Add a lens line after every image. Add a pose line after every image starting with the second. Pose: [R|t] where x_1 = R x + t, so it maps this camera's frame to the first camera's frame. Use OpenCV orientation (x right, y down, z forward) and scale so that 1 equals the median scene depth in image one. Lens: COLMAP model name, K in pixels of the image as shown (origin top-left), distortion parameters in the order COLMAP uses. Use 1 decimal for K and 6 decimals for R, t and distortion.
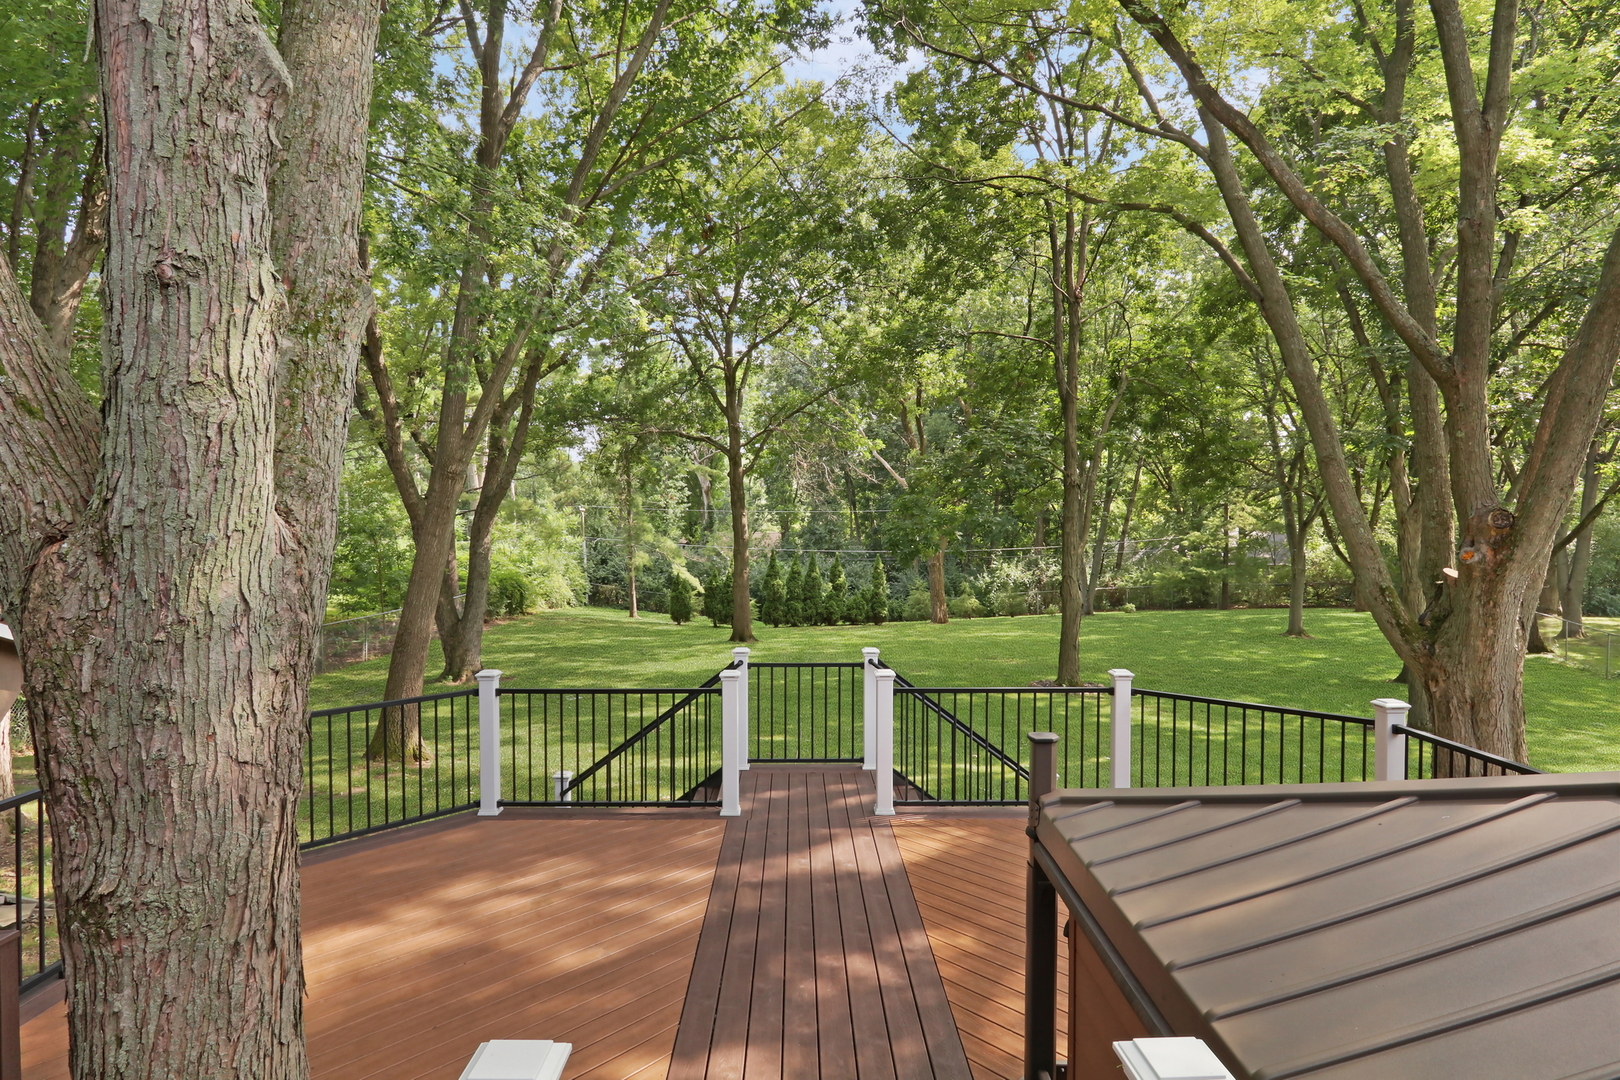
lens RADIAL K [[888.8, 0, 806.6], [0, 888.8, 547.0], [0, 0, 1]] dist [-0.007269, -0.001390]
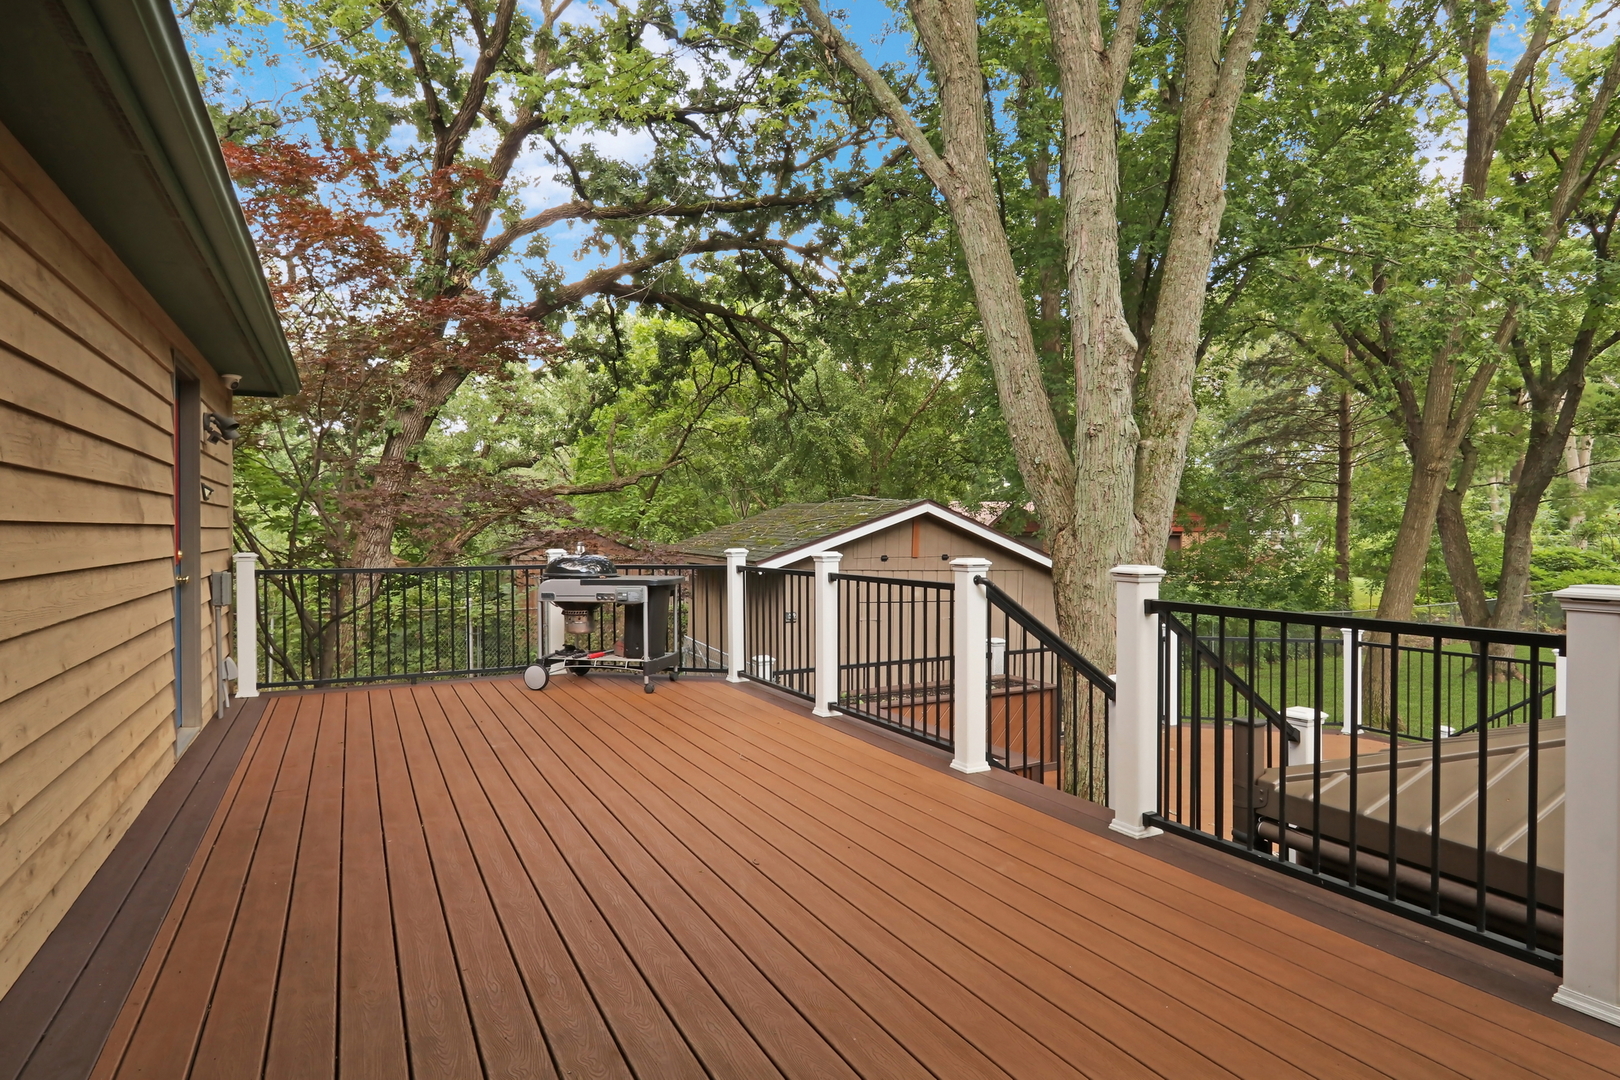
lens RADIAL K [[888.8, 0, 808.7], [0, 888.8, 537.5], [0, 0, 1]] dist [-0.007269, -0.001390]
pose [[0.455980, 0.011002, -0.889922, 1.244805], [-0.010841, 0.999918, 0.006807, 0.005123], [0.889924, 0.006544, 0.456062, -0.963687]]
